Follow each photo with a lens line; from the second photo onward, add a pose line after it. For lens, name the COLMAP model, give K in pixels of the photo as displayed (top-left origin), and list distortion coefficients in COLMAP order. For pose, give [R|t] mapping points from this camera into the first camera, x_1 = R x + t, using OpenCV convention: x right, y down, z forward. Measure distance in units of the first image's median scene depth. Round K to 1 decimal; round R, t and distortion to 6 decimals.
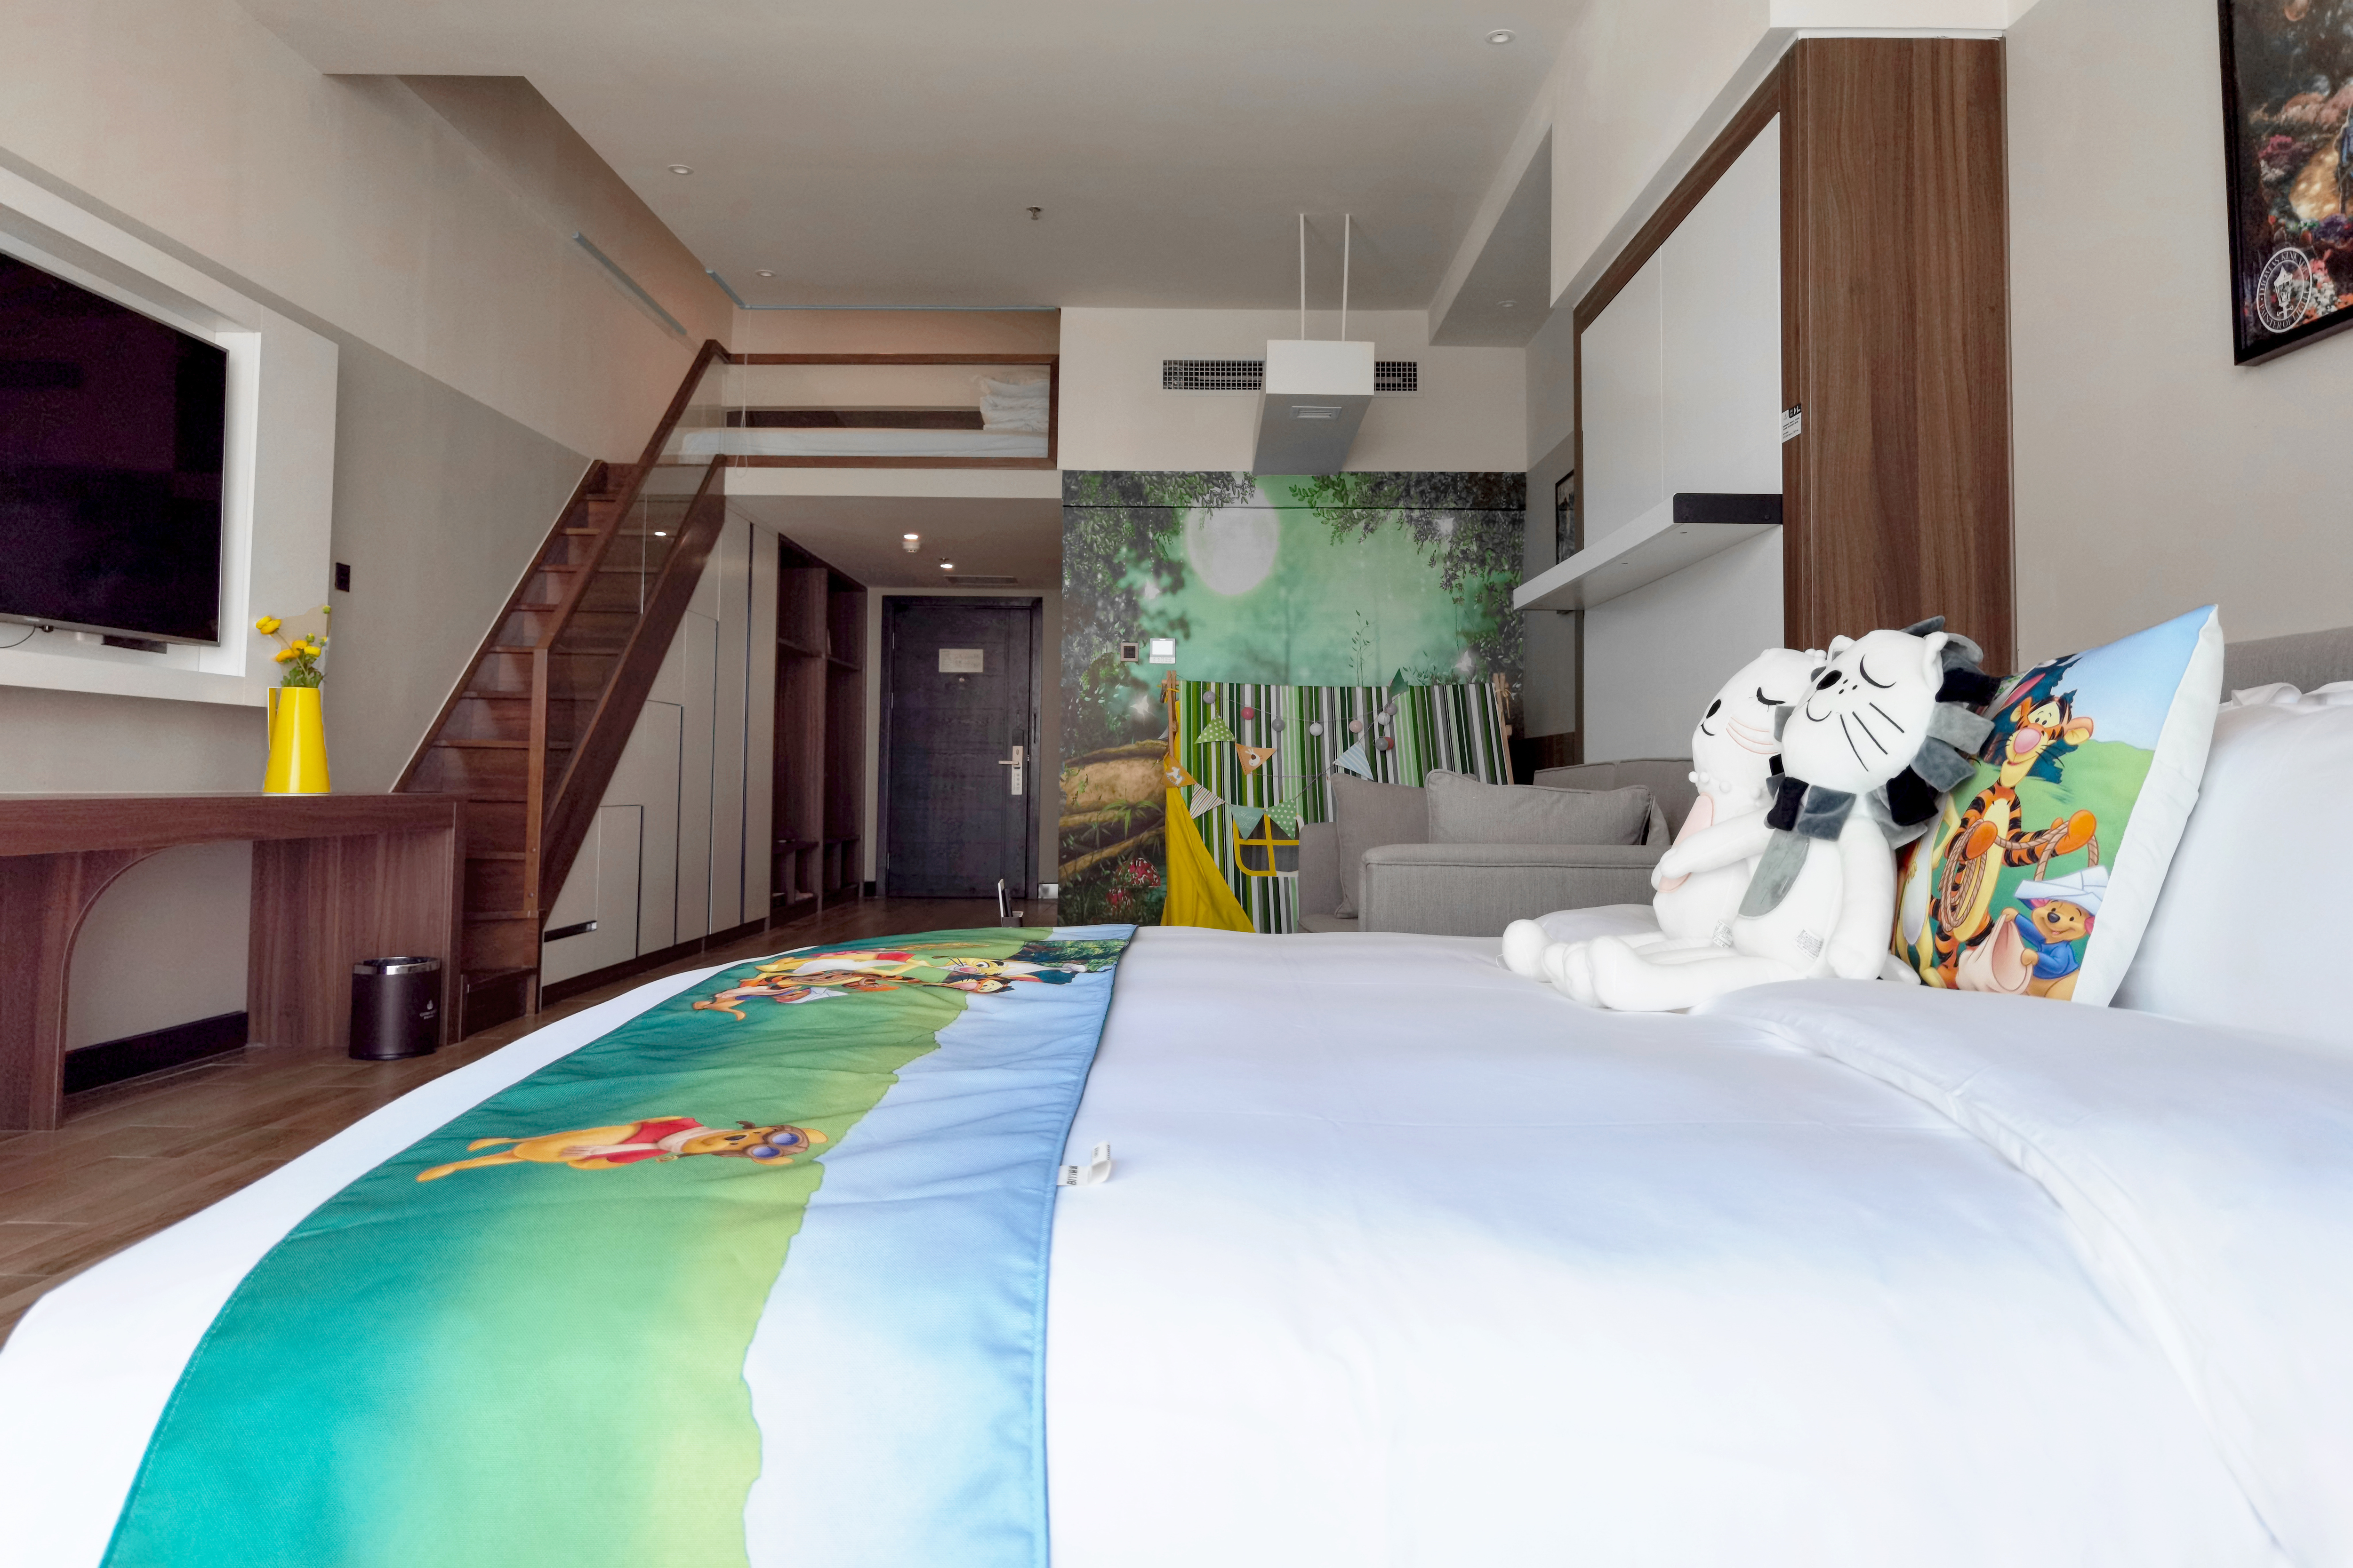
lens RADIAL K [[1588.9, 0, 1176.5], [0, 1588.9, 784.0], [0, 0, 1]] dist [-0.012246, -0.004265]
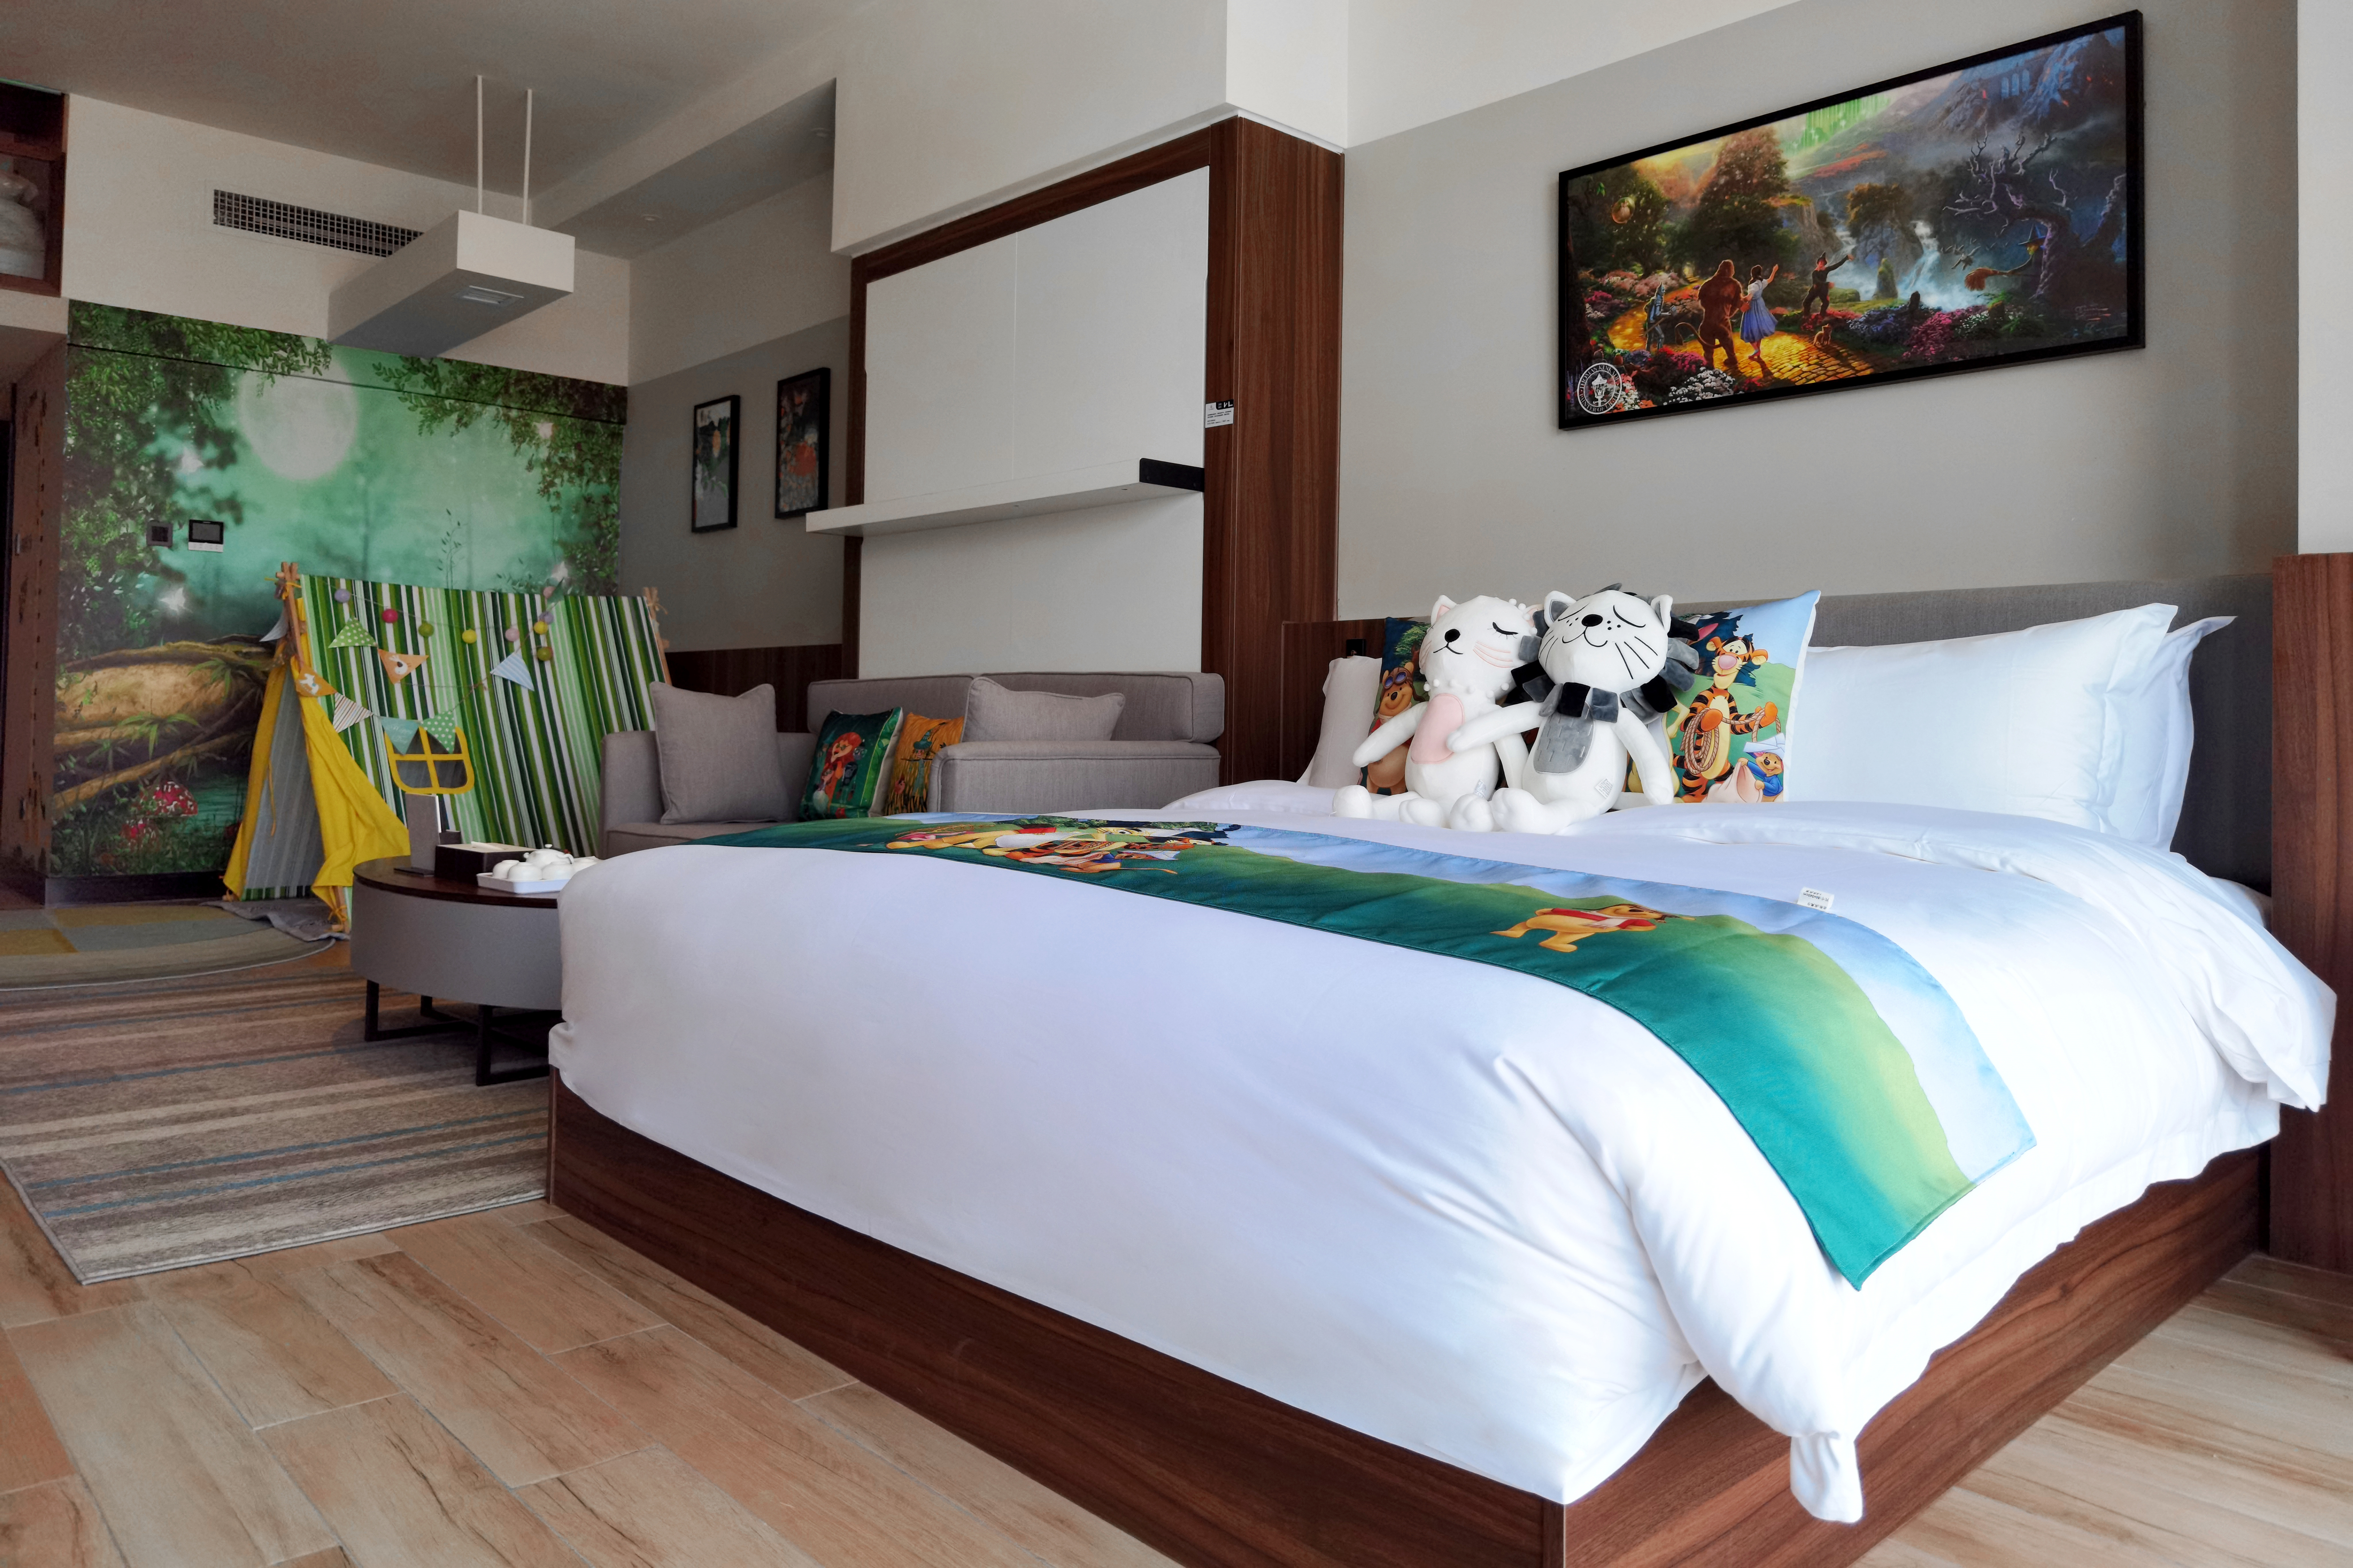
lens RADIAL K [[1560.9, 0, 1176.5], [0, 1560.9, 784.0], [0, 0, 1]] dist [0.006059, -0.000822]
pose [[0.718849, -0.029030, 0.694560, -0.223592], [-0.005493, 0.998859, 0.047434, 0.005790], [-0.695145, -0.037913, 0.717869, 0.039898]]
